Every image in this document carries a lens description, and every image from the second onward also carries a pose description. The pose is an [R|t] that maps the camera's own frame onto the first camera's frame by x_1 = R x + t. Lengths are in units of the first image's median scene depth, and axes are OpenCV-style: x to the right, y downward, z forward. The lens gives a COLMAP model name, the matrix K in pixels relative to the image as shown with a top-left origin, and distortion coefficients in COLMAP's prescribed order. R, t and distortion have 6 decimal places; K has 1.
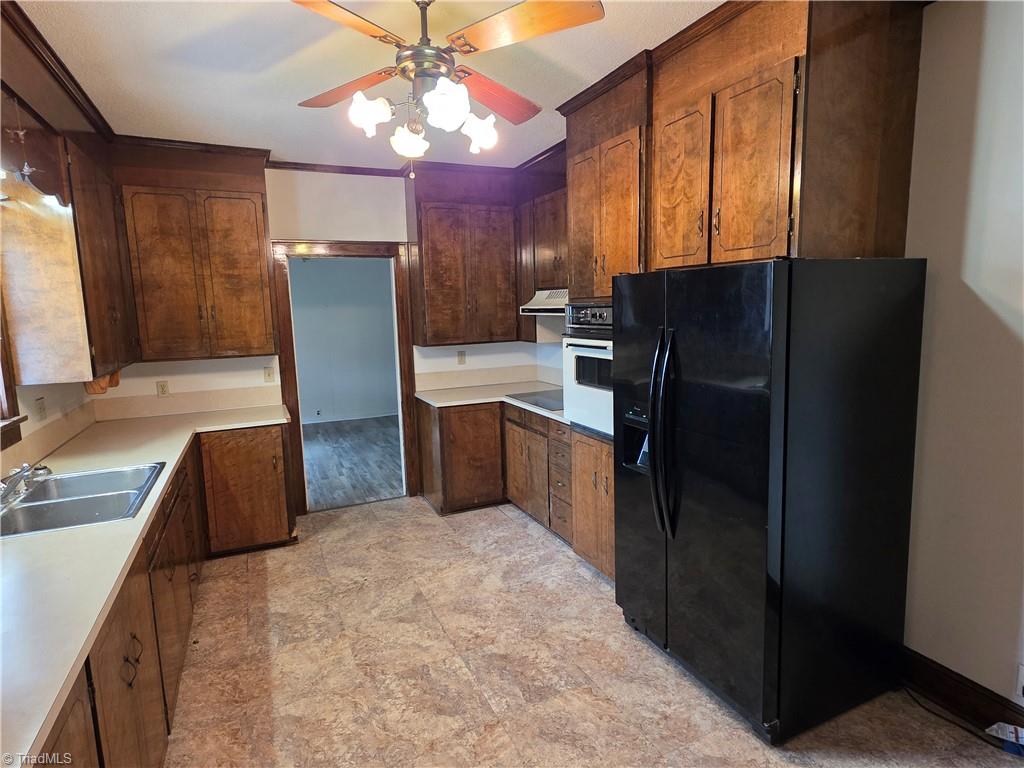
lens RADIAL K [[558.1, 0, 512.4], [0, 558.1, 383.2], [0, 0, 1]] dist [0.002956, -0.000196]
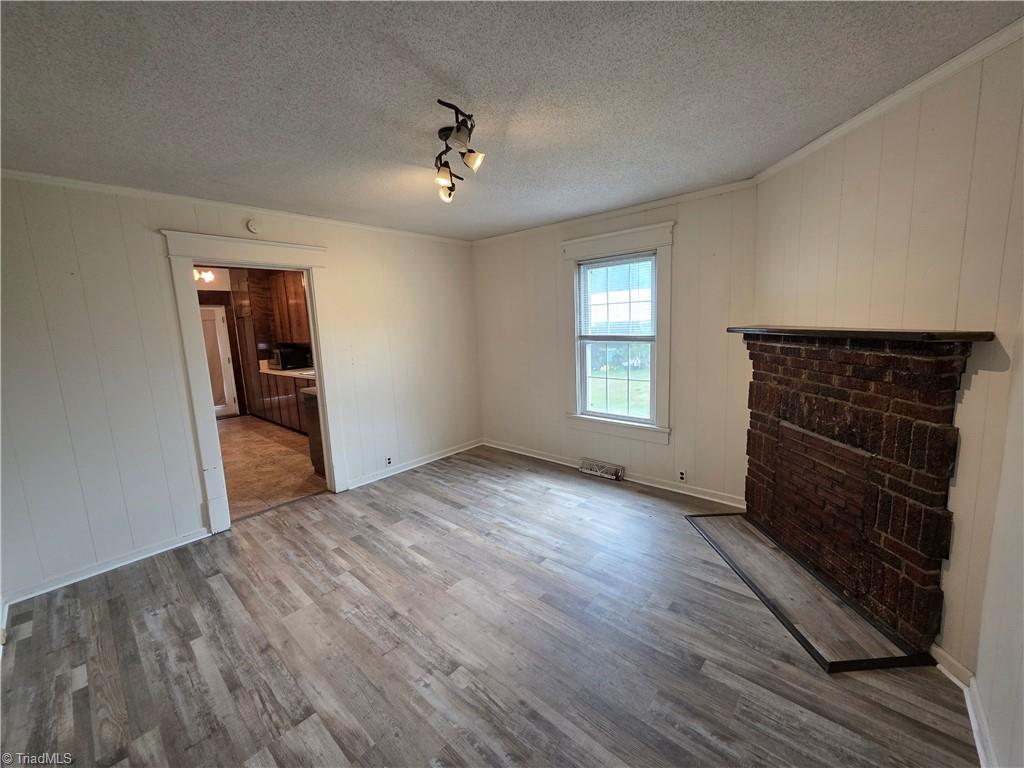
lens RADIAL K [[405.1, 0, 515.4], [0, 405.1, 381.2], [0, 0, 1]] dist [0.002534, -0.000168]
pose [[-0.912789, 0.122472, -0.389637, -0.532343], [0.011626, 0.961388, 0.274952, -0.275575], [0.408266, 0.246443, -0.878968, 2.342030]]
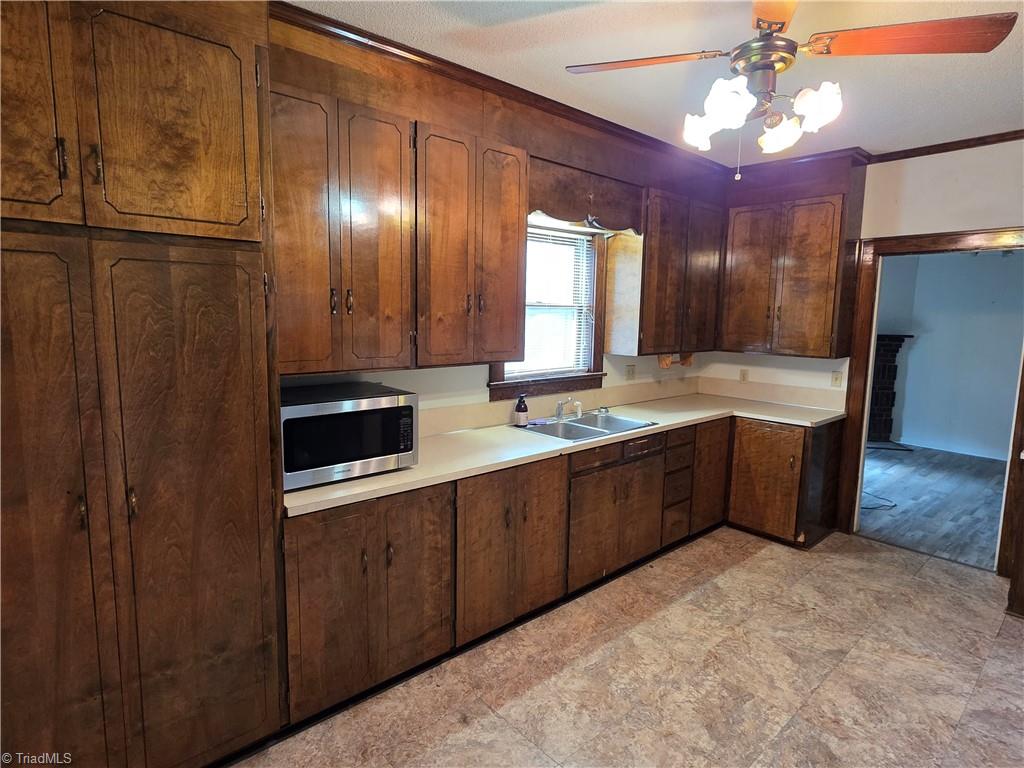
lens RADIAL K [[558.1, 0, 513.9], [0, 558.1, 381.6], [0, 0, 1]] dist [0.002956, -0.000196]
pose [[0.295078, 0.149809, -0.943656, 0.378199], [-0.156259, 0.981901, 0.107019, -0.032349], [0.942609, 0.115876, 0.313147, 0.195841]]
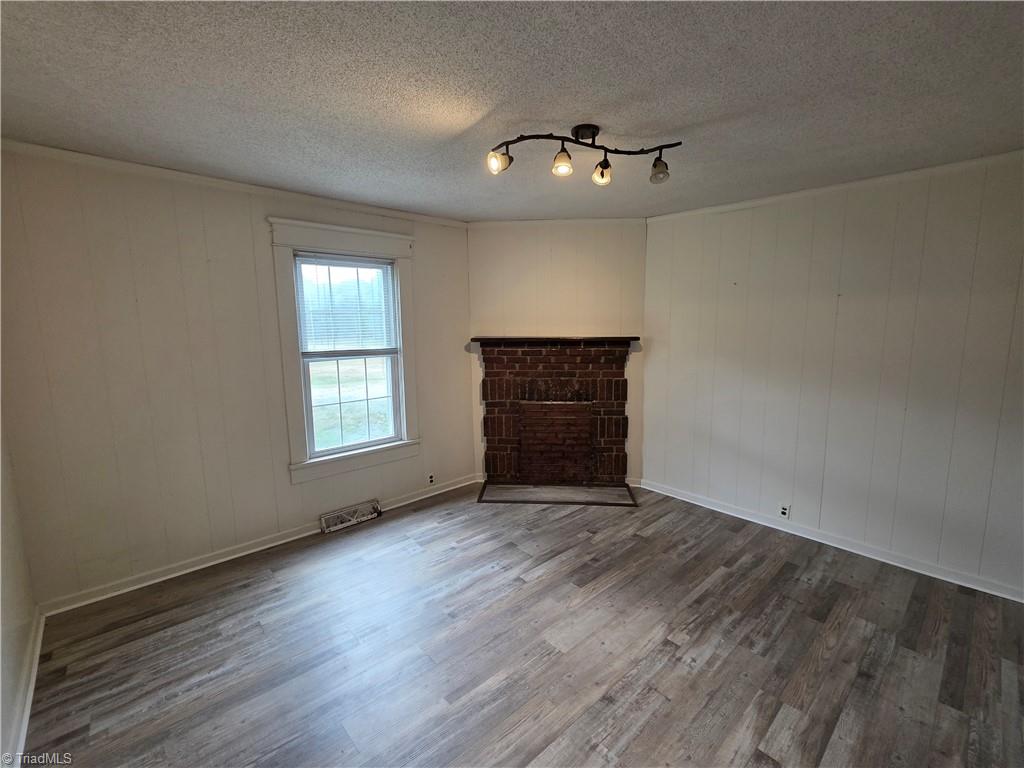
lens RADIAL K [[450.2, 0, 513.0], [0, 450.2, 381.9], [0, 0, 1]] dist [0.002118, 0.000321]
pose [[0.308779, 0.155121, -0.938399, -0.149207], [-0.124625, 0.984704, 0.121768, -0.190276], [0.942934, 0.079349, 0.323387, 1.501268]]
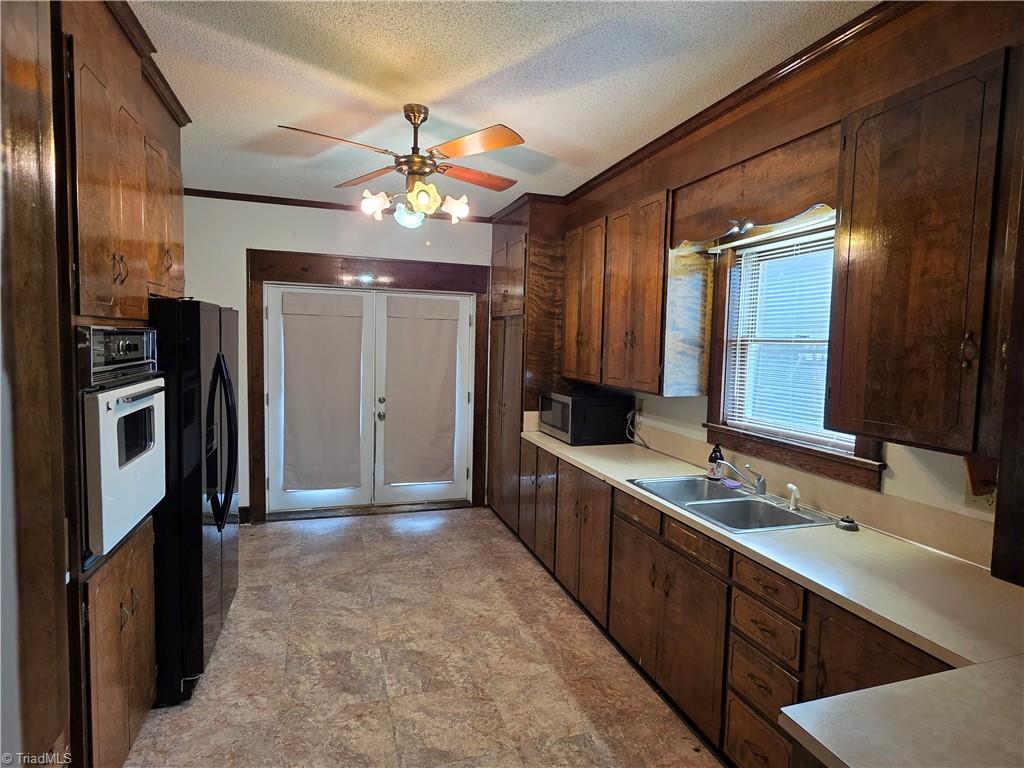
lens RADIAL K [[558.1, 0, 517.1], [0, 558.1, 384.8], [0, 0, 1]] dist [0.002956, -0.000196]
pose [[-0.993984, -0.007755, 0.109251, -0.305897], [0.015703, 0.977095, 0.212225, -0.173811], [-0.108395, 0.212664, -0.971095, 1.319969]]
